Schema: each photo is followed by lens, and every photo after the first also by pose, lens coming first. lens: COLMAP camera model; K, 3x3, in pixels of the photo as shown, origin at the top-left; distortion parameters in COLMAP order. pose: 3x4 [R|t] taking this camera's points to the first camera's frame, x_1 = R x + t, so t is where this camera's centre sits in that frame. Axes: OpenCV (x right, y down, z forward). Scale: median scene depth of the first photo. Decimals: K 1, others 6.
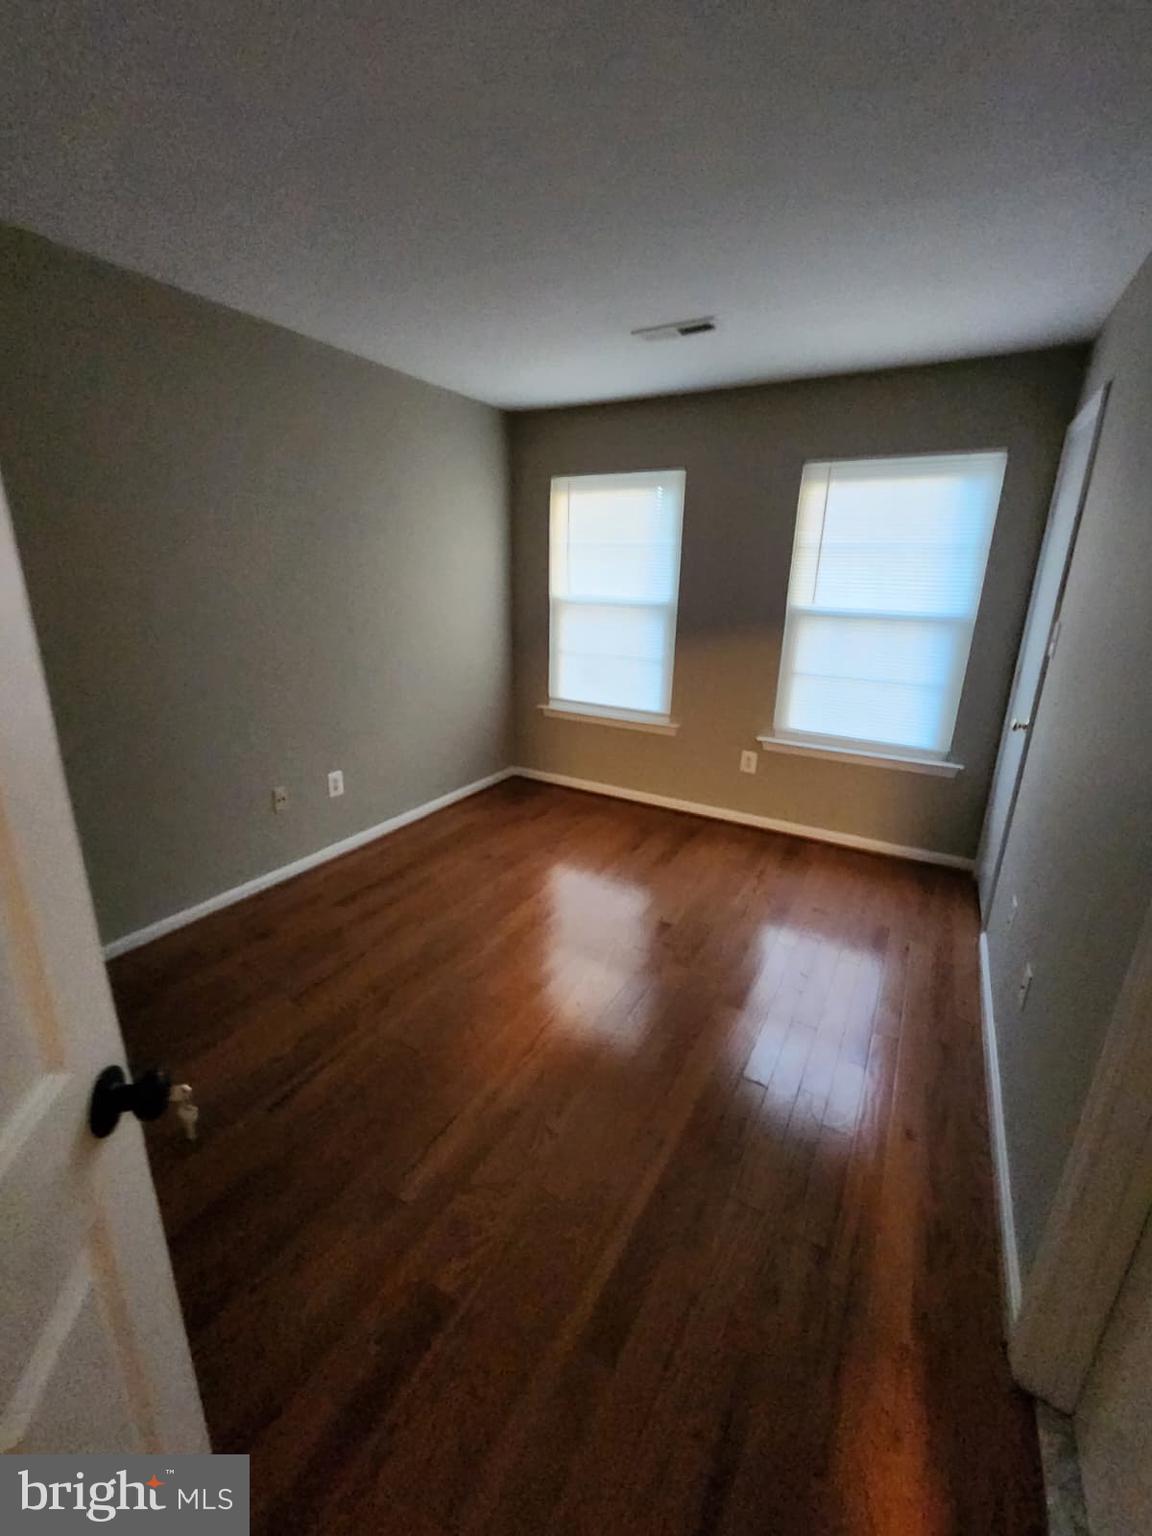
lens RADIAL K [[629.8, 0, 572.7], [0, 629.8, 772.8], [0, 0, 1]] dist [0.001557, -0.000128]
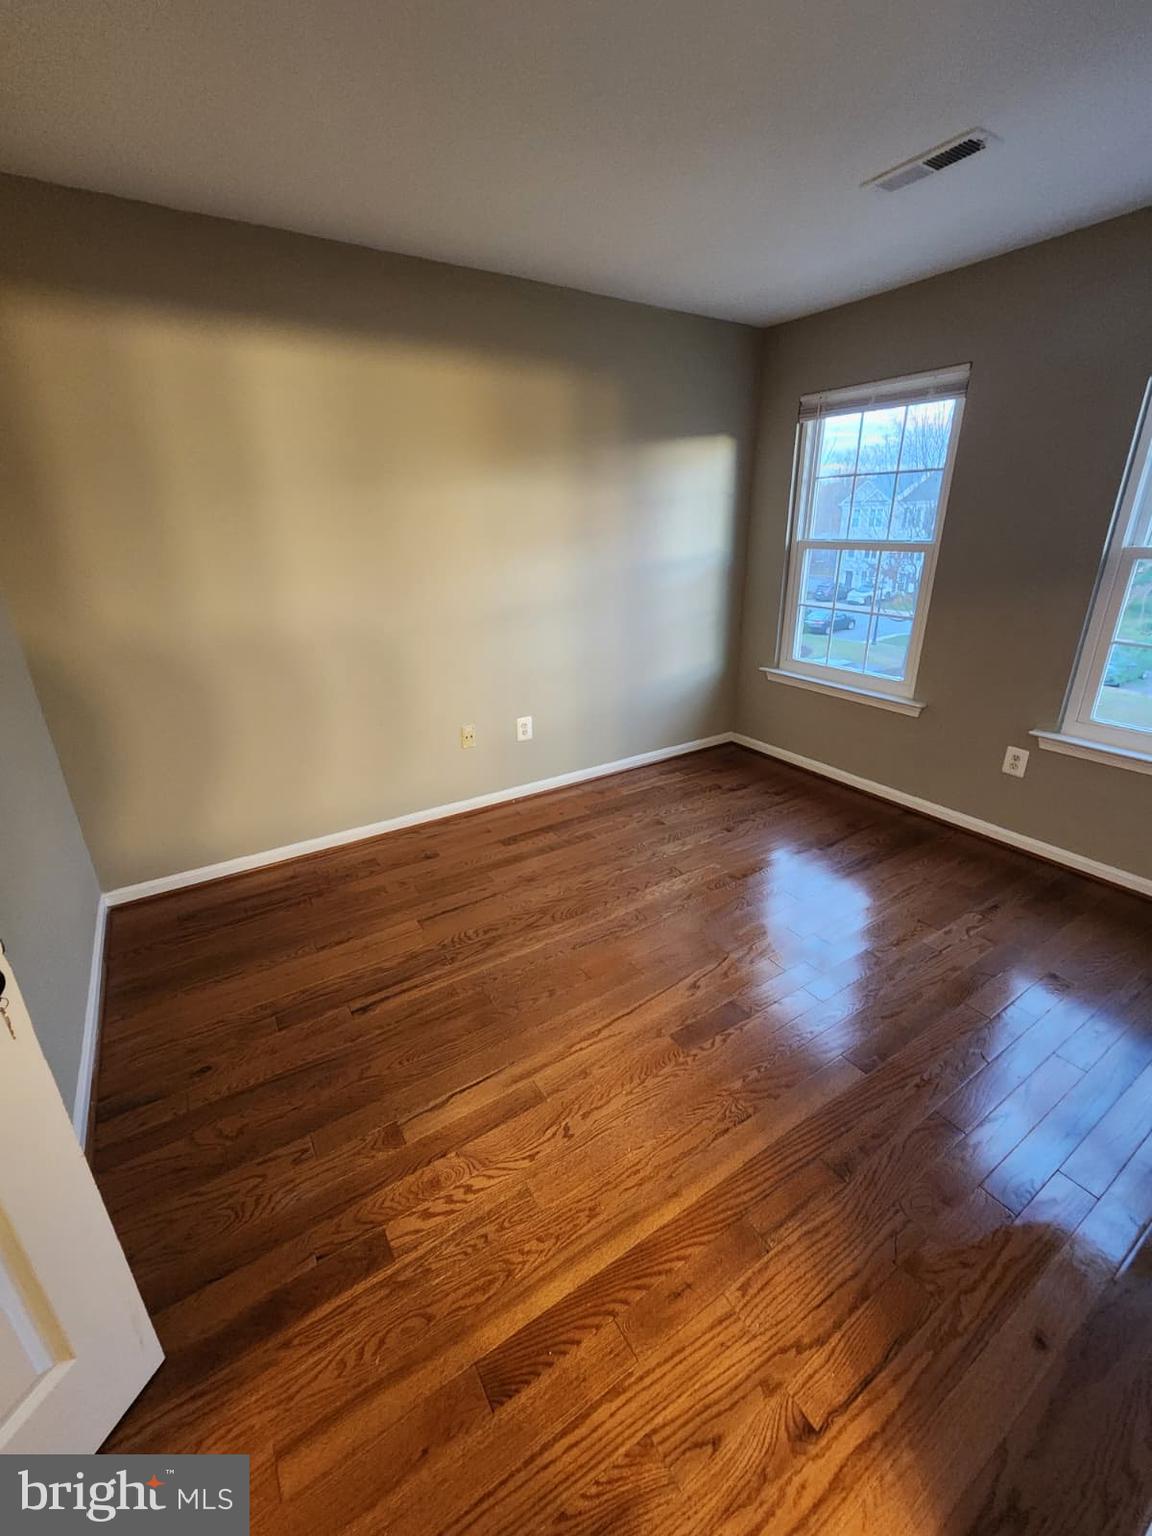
lens RADIAL K [[629.8, 0, 585.4], [0, 629.8, 765.2], [0, 0, 1]] dist [0.001557, -0.000128]
pose [[0.889386, 0.137424, -0.436013, 0.170186], [-0.113789, 0.990278, 0.080010, -0.016532], [0.442769, -0.021546, 0.896377, 0.110742]]
